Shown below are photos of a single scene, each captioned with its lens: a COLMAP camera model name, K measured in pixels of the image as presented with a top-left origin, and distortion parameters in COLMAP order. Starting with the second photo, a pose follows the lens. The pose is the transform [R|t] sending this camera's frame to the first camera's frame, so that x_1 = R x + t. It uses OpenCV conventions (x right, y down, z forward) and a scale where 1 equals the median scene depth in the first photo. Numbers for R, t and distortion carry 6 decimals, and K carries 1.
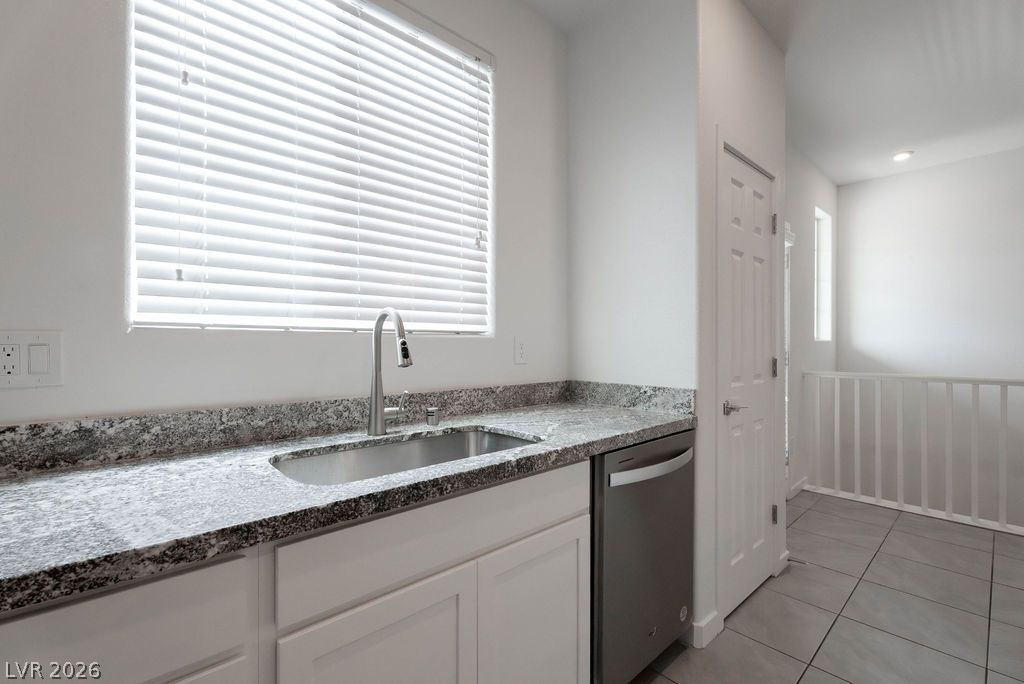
lens RADIAL K [[458.7, 0, 505.7], [0, 458.7, 342.3], [0, 0, 1]] dist [-0.000409, 0.000580]
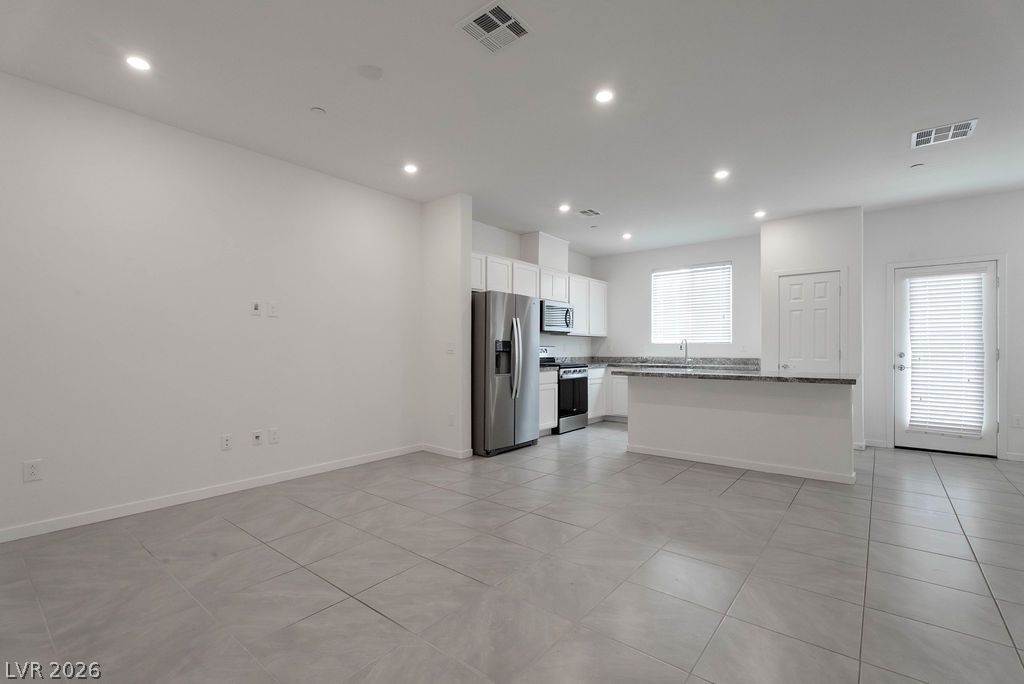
lens RADIAL K [[458.7, 0, 506.6], [0, 458.7, 347.8], [0, 0, 1]] dist [-0.000409, 0.000580]
pose [[0.138742, -0.007064, -0.990303, 3.464006], [0.001081, 0.999975, -0.006982, 0.047517], [0.990328, -0.000101, 0.138746, -1.254022]]
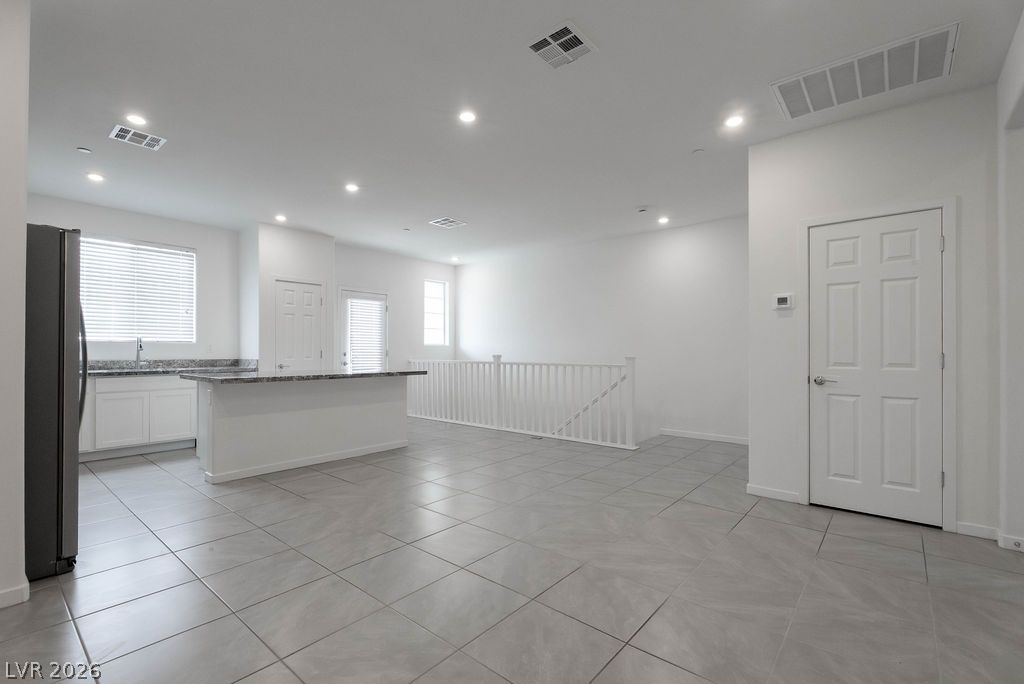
lens RADIAL K [[458.7, 0, 510.3], [0, 458.7, 348.9], [0, 0, 1]] dist [-0.000409, 0.000580]
pose [[0.992887, -0.001658, 0.119048, 1.841906], [0.002079, 0.999992, -0.003416, 0.044841], [-0.119041, 0.003639, 0.992883, -2.462040]]
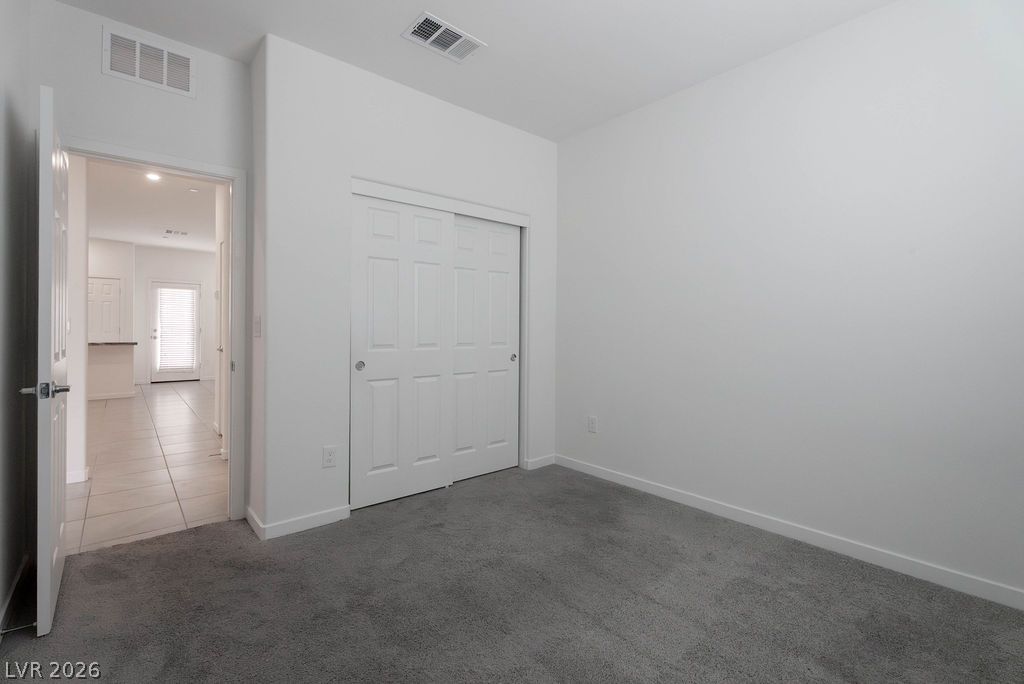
lens RADIAL K [[458.7, 0, 510.2], [0, 458.7, 335.7], [0, 0, 1]] dist [-0.000409, 0.000580]
pose [[0.998878, 0.014880, -0.044969, 5.212580], [-0.014328, 0.999818, 0.012564, 0.011190], [0.045148, -0.011905, 0.998909, -3.418713]]
